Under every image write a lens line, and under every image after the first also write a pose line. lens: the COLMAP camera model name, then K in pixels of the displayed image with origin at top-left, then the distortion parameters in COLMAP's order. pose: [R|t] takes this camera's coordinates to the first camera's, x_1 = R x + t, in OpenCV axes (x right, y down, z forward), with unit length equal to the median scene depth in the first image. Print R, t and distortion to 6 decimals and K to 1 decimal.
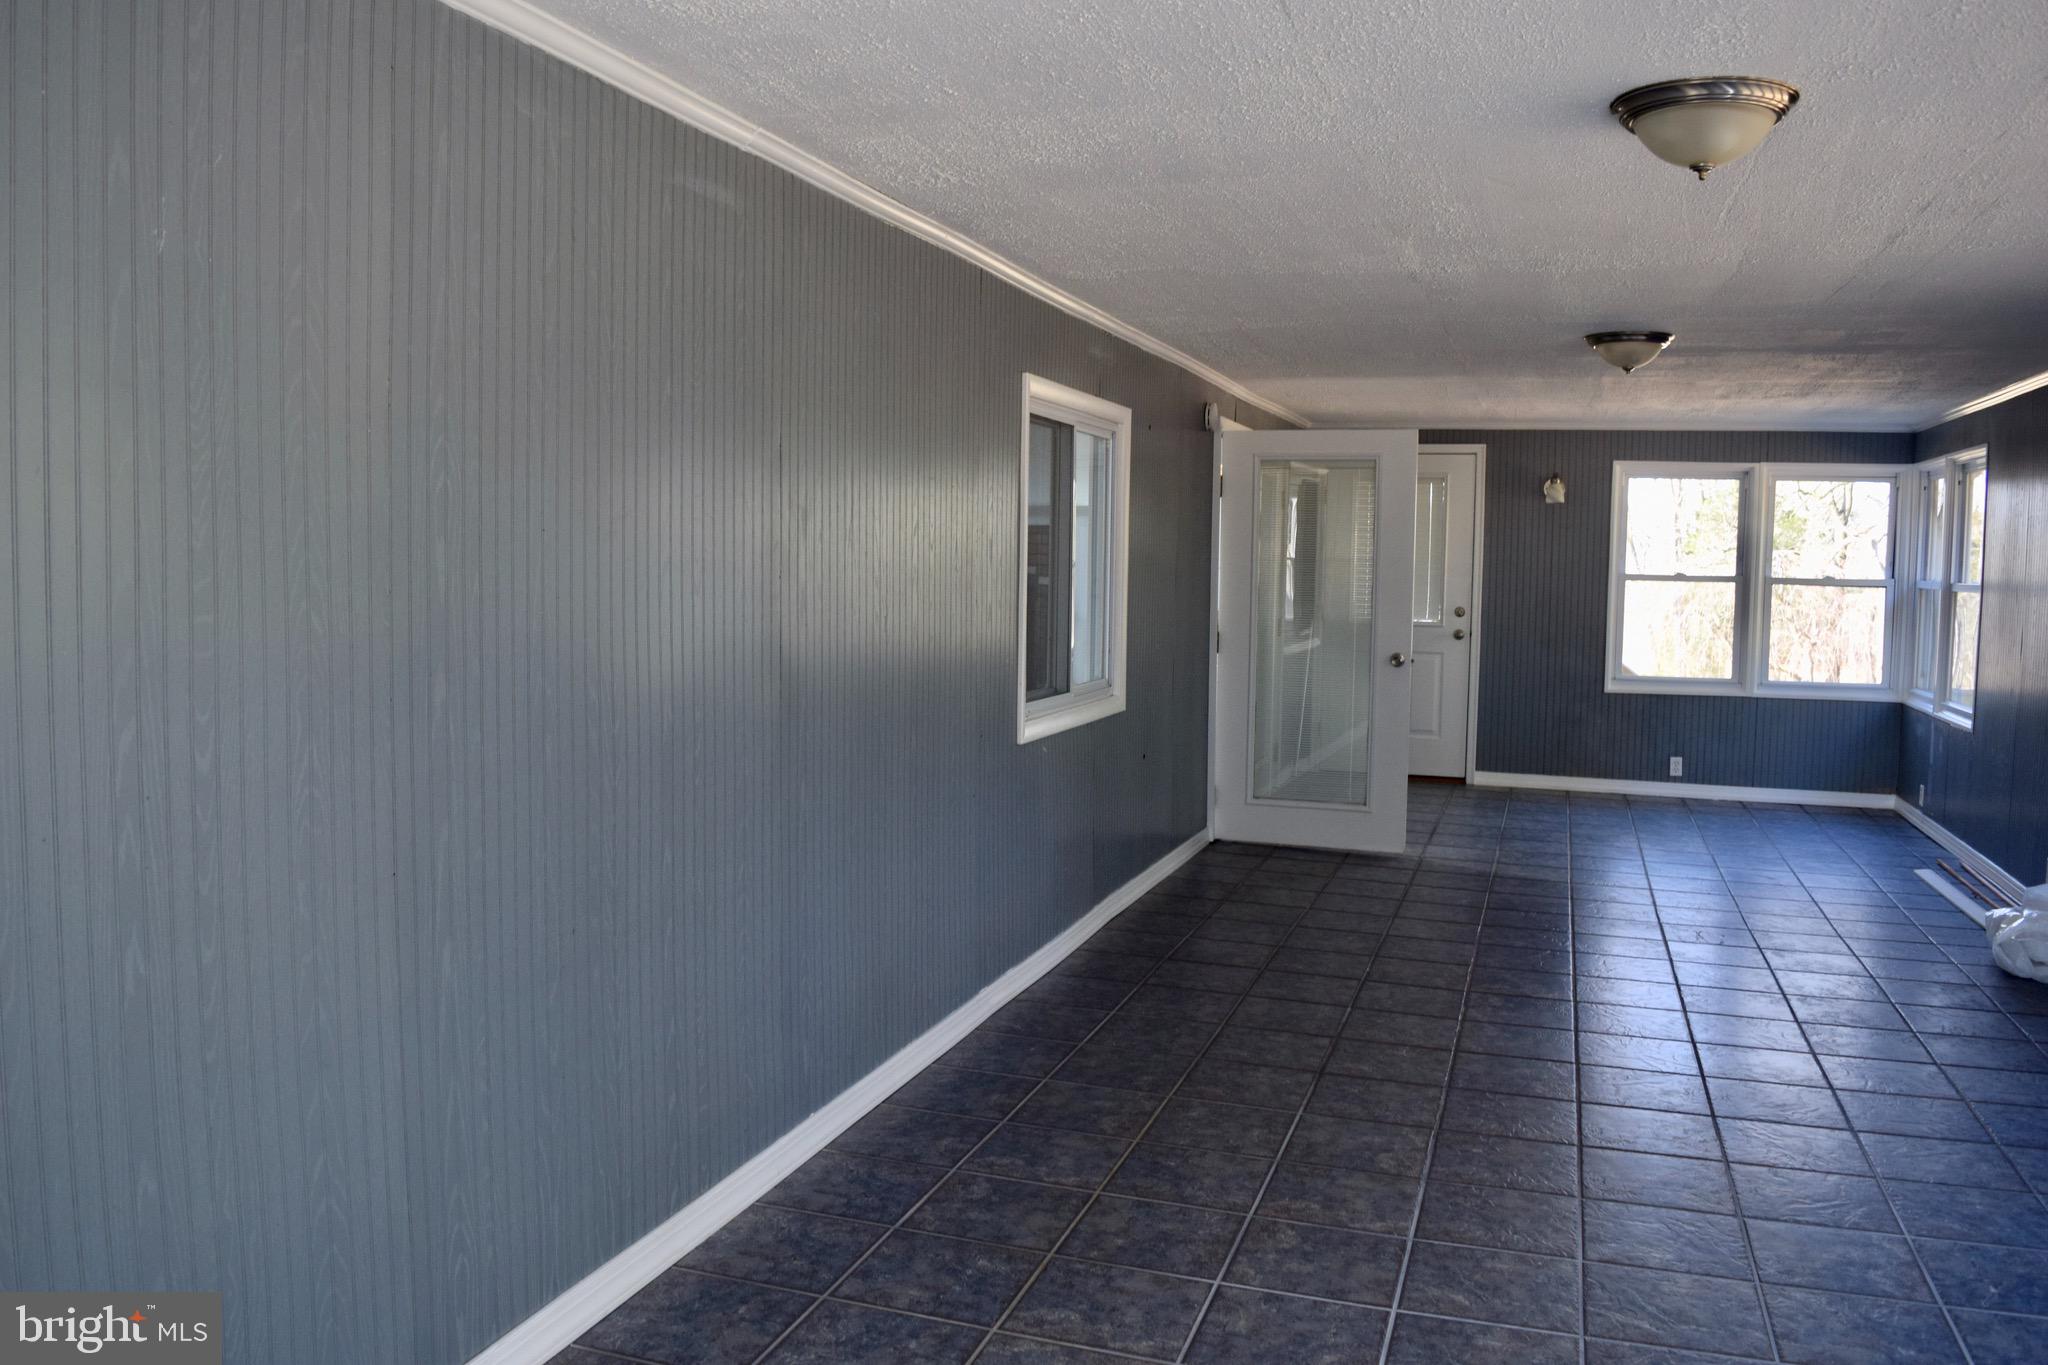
lens RADIAL K [[1603.6, 0, 1026.4], [0, 1603.6, 686.3], [0, 0, 1]] dist [-0.094615, 0.022152]
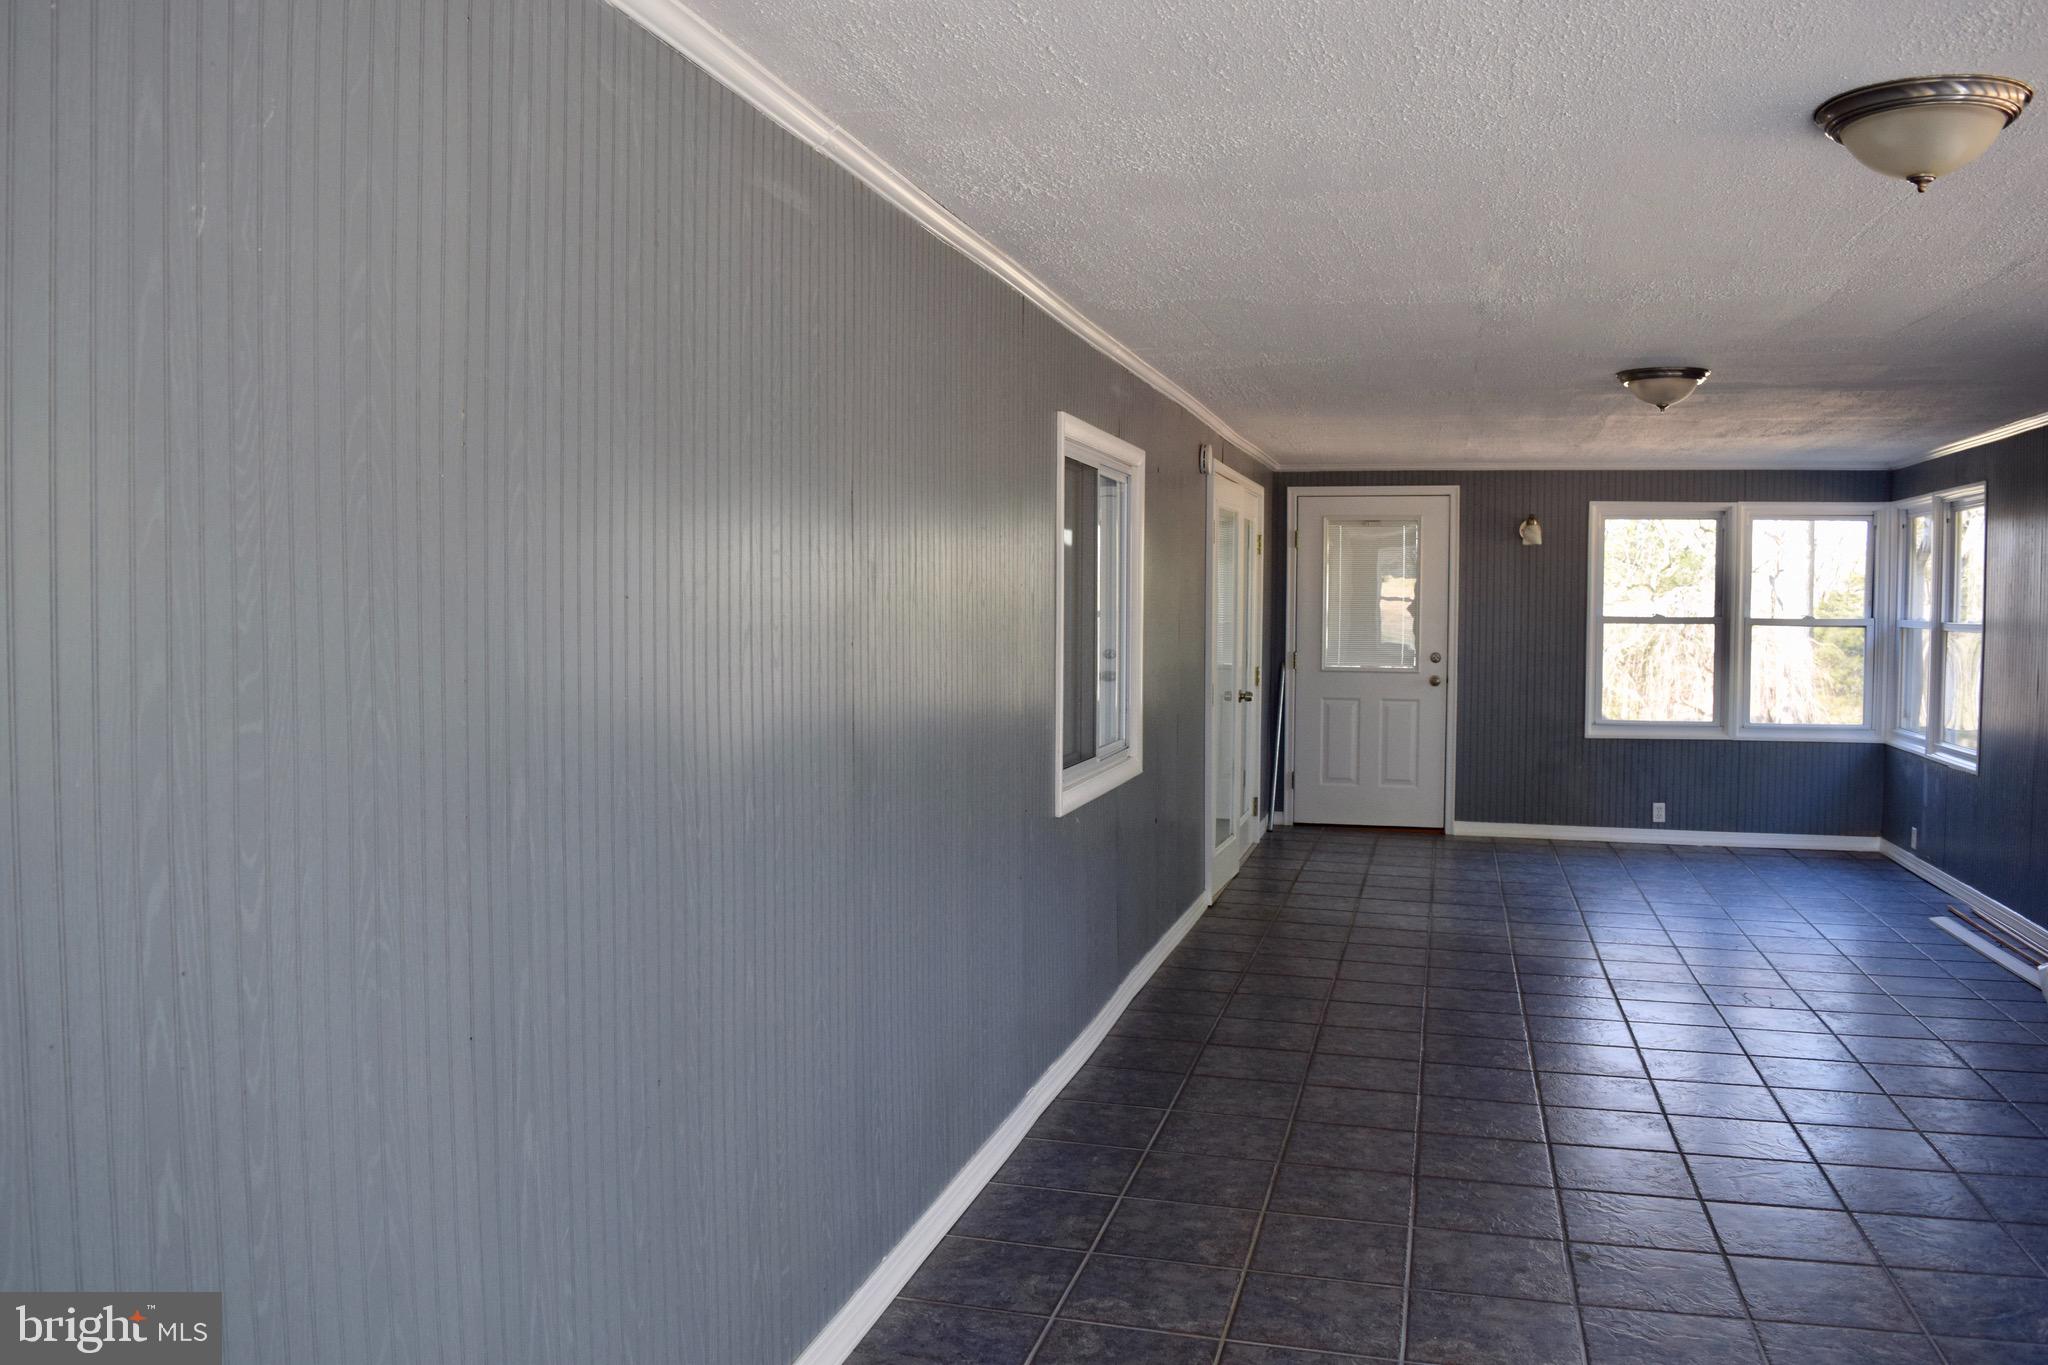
lens RADIAL K [[1603.6, 0, 1024.9], [0, 1603.6, 685.8], [0, 0, 1]] dist [-0.094615, 0.022152]
pose [[0.997928, -0.013912, 0.062814, -0.108849], [0.015630, 0.999515, -0.026942, -0.019614], [-0.062409, 0.027868, 0.997662, 0.122157]]
